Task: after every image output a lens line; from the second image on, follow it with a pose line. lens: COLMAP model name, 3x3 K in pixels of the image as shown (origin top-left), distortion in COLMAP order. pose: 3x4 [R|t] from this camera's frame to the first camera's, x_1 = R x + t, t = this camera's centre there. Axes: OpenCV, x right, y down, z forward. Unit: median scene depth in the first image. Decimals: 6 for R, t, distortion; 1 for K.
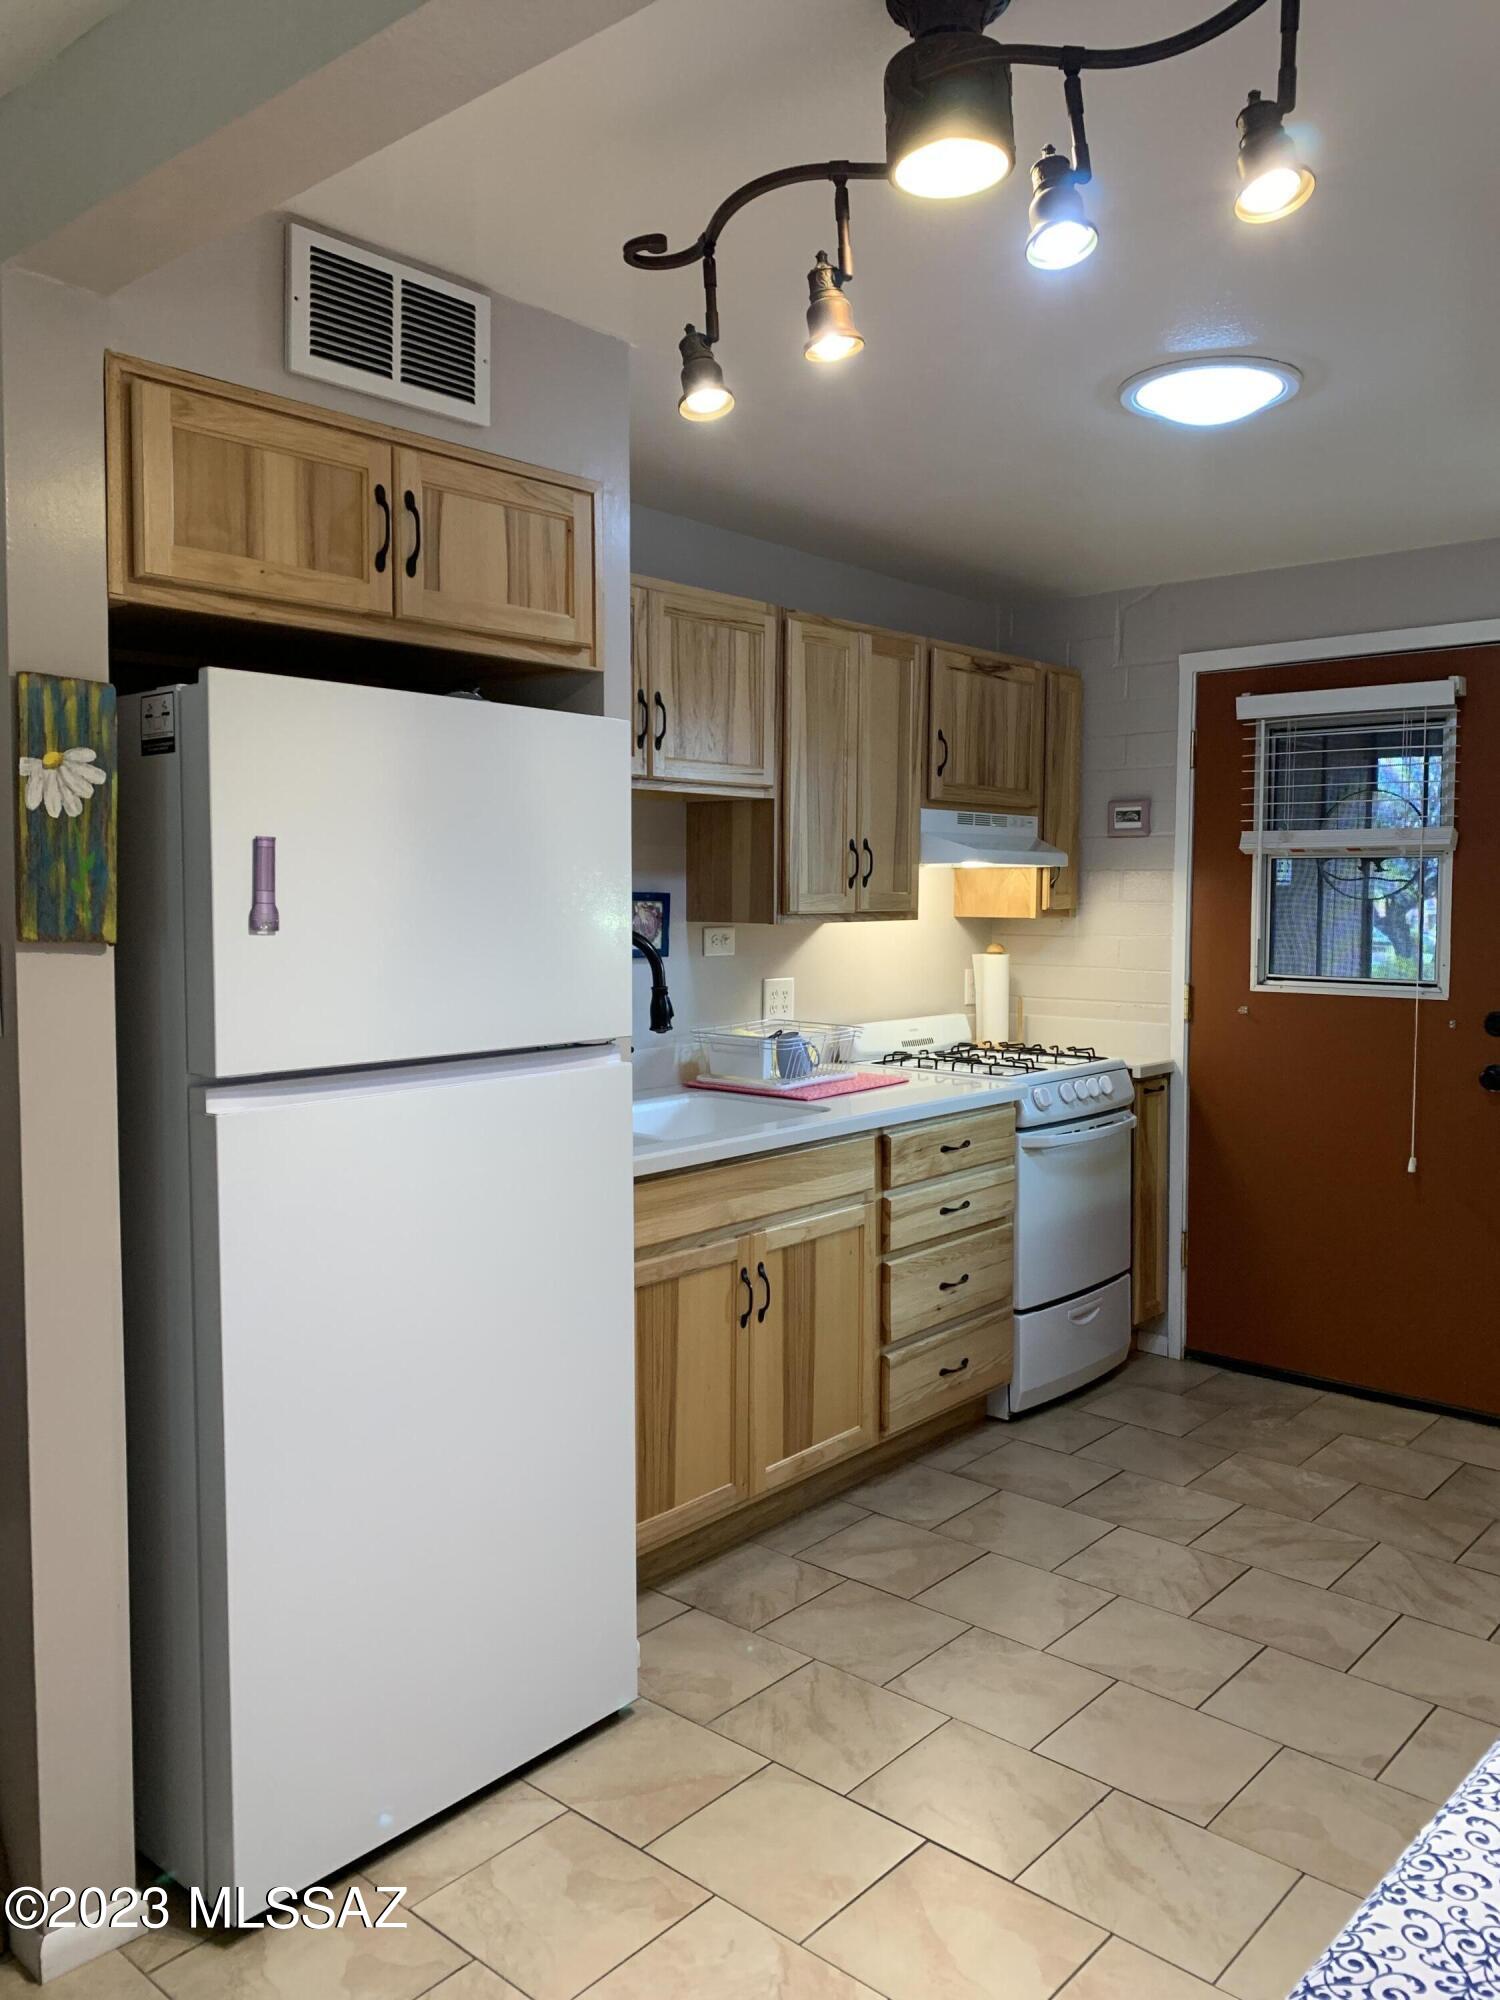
lens RADIAL K [[1522.1, 0, 744.3], [0, 1522.1, 975.9], [0, 0, 1]] dist [0.029425, -0.028699]
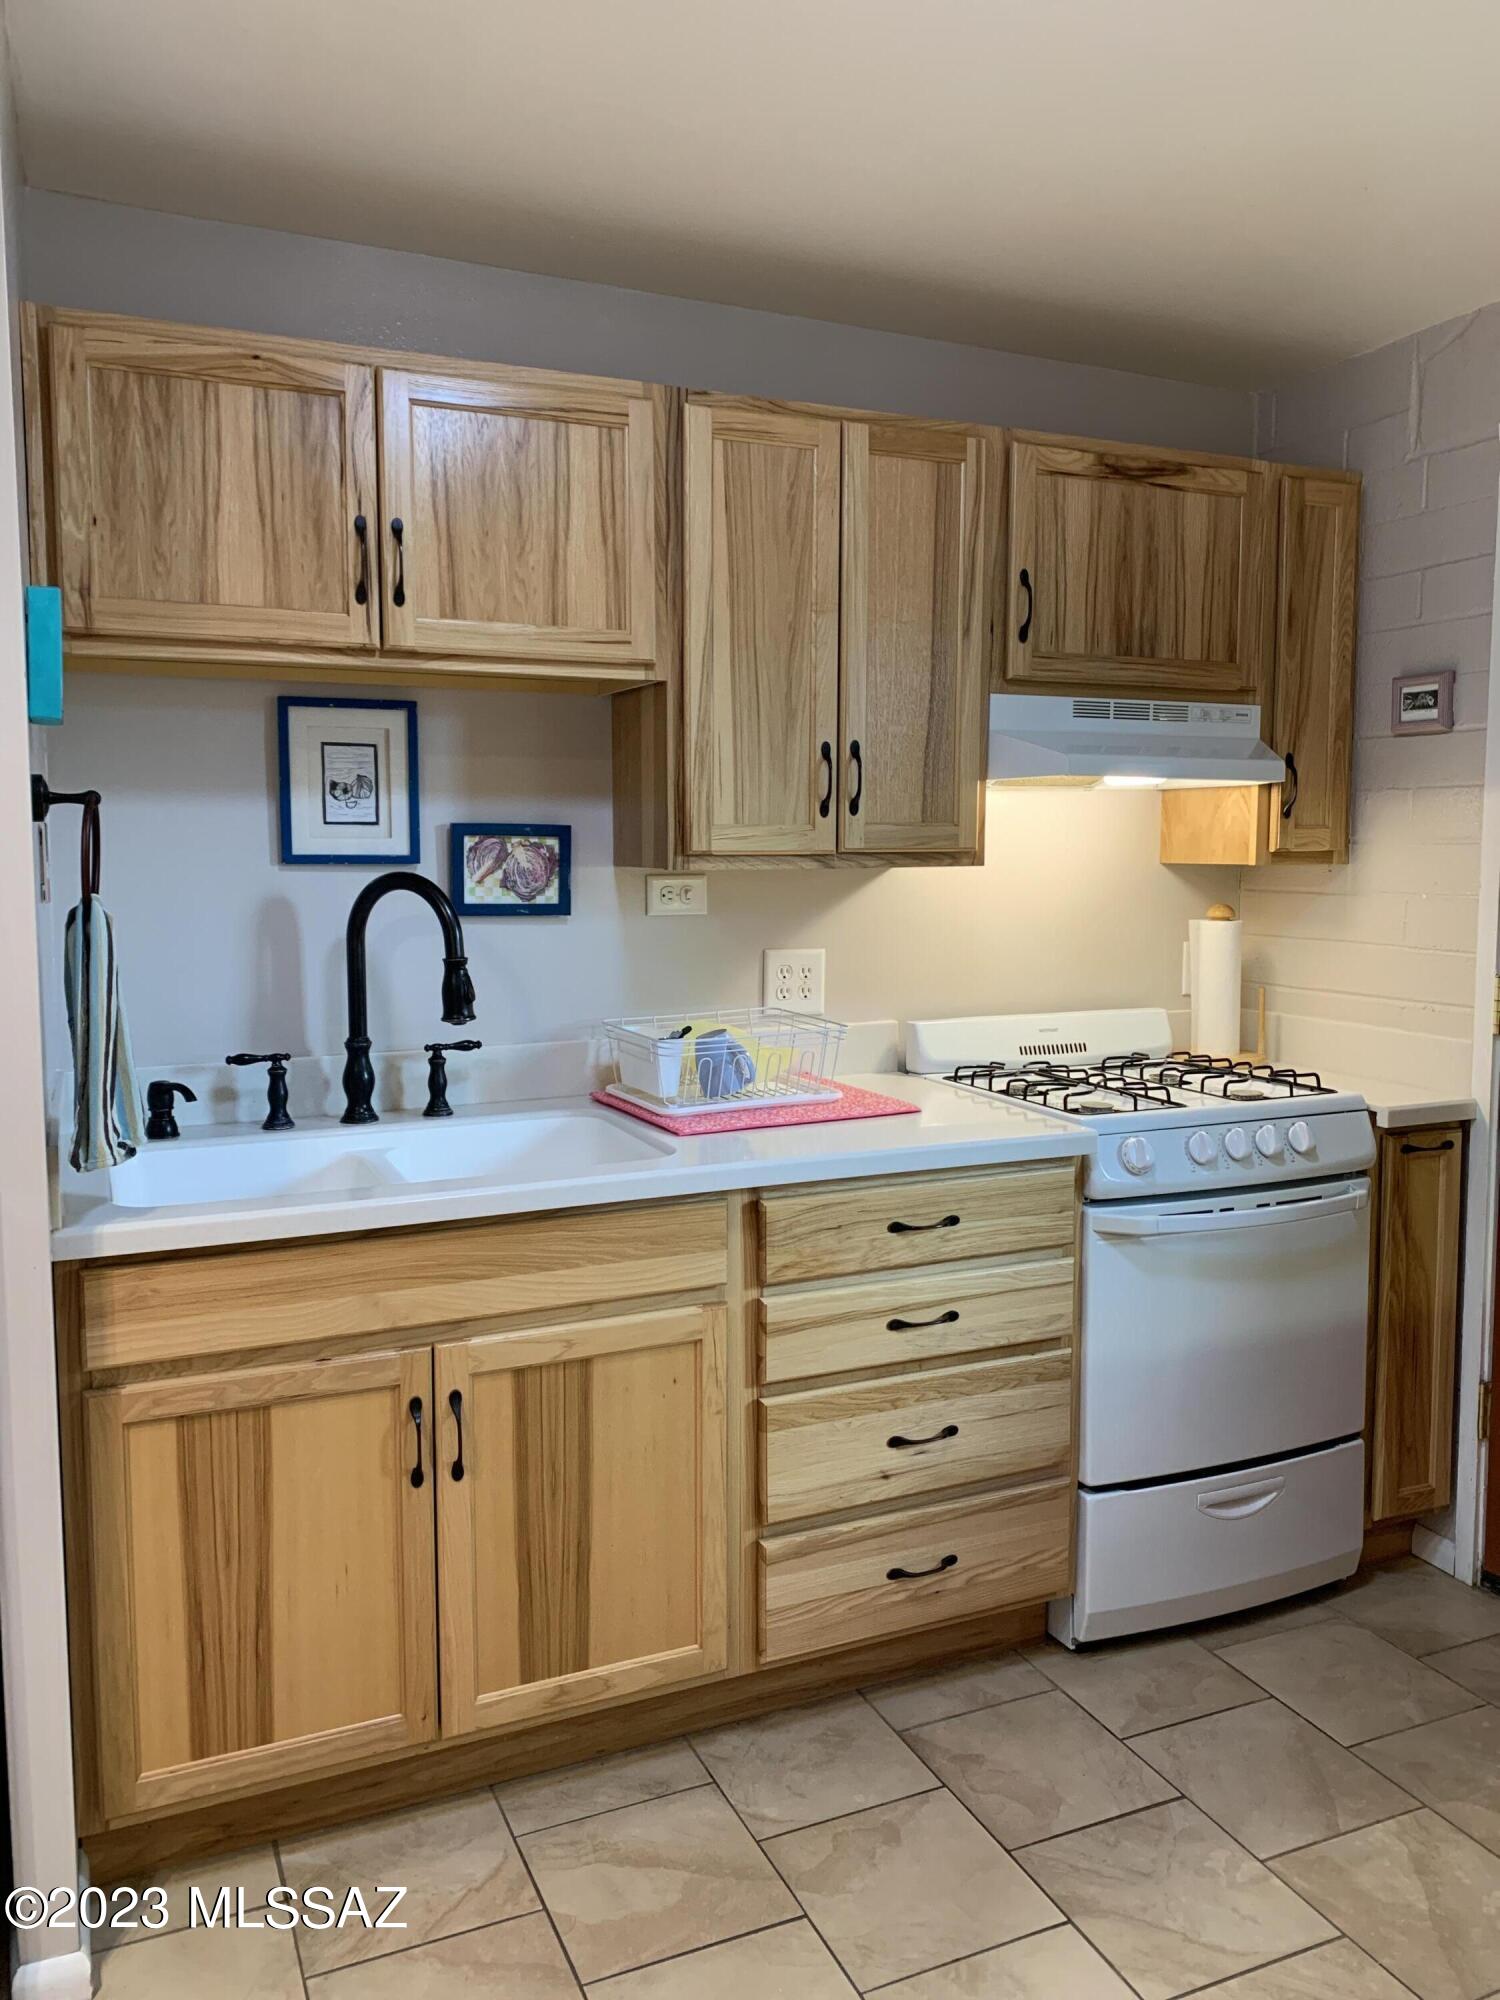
lens RADIAL K [[1522.1, 0, 737.6], [0, 1522.1, 982.4], [0, 0, 1]] dist [0.029425, -0.028699]
pose [[0.906863, 0.038739, -0.419642, 0.311823], [-0.023475, 0.998864, 0.041480, -0.012007], [0.420772, -0.027765, 0.906741, 0.376779]]
